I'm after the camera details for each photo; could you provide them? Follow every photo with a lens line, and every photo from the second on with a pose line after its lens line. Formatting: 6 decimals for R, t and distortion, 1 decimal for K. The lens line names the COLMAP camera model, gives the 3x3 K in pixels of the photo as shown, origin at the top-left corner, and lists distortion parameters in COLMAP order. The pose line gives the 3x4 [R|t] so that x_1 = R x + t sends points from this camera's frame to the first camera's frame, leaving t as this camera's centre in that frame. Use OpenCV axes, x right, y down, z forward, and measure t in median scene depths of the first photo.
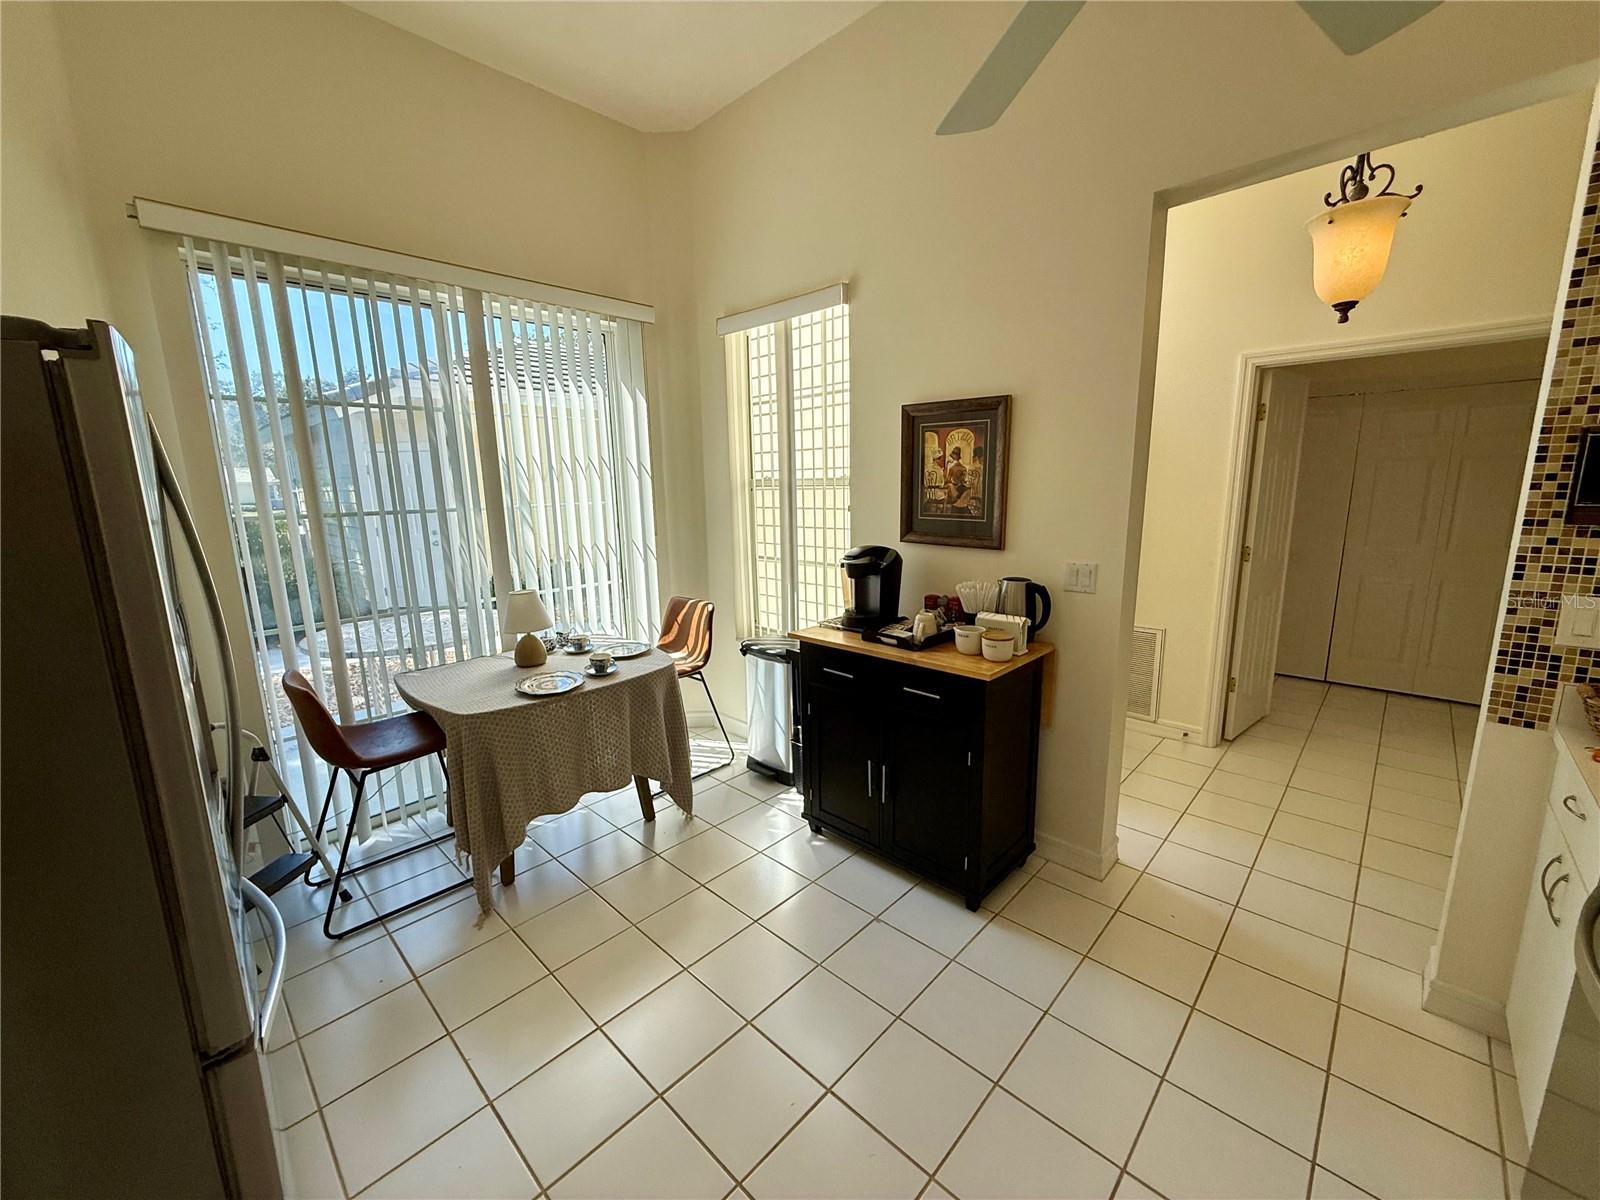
lens RADIAL K [[639.3, 0, 795.4], [0, 639.3, 595.5], [0, 0, 1]] dist [0.001160, -0.000403]
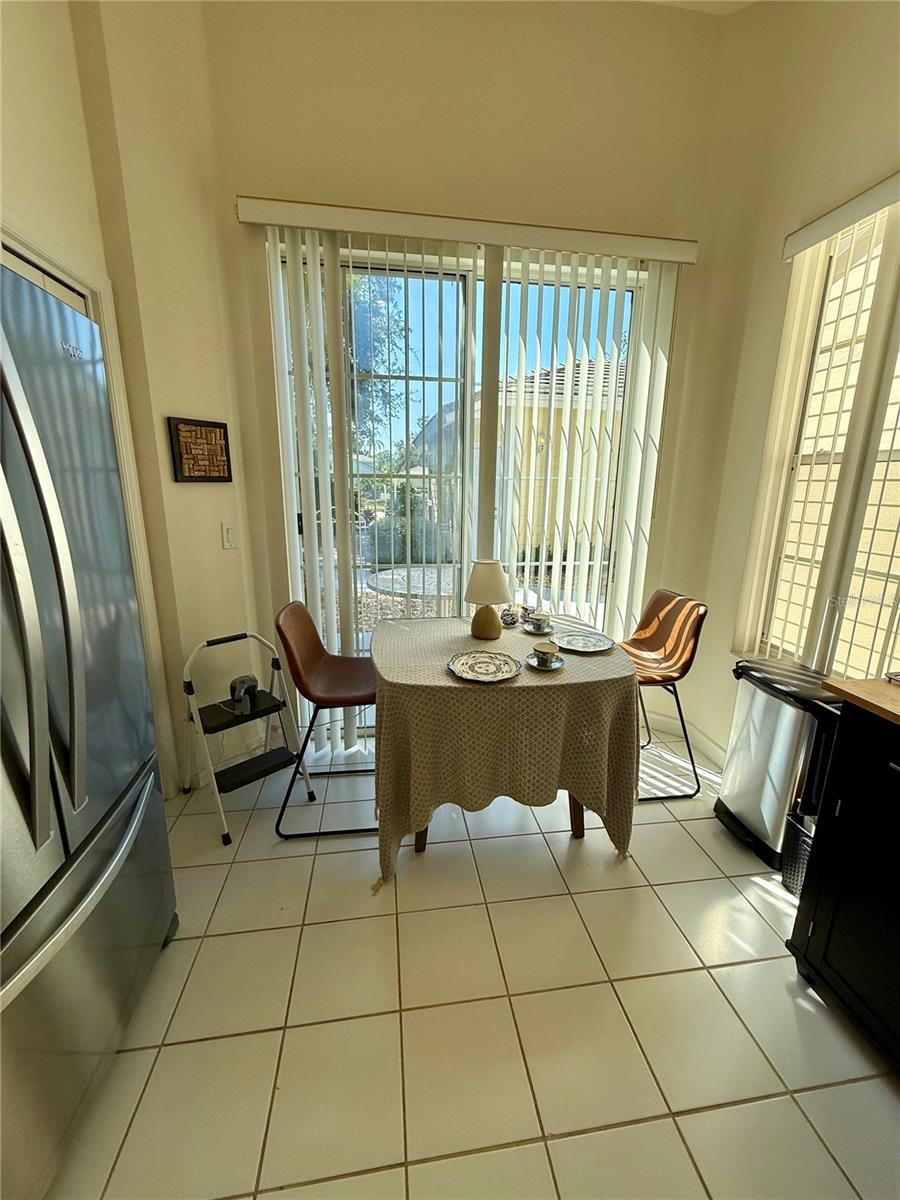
lens RADIAL K [[479.5, 0, 448.0], [0, 479.5, 596.8], [0, 0, 1]] dist [0.001160, -0.000403]
pose [[0.787687, 0.174955, -0.590712, -0.030737], [-0.139465, 0.984576, 0.105638, -0.018275], [0.600083, -0.000826, 0.799938, 0.324903]]
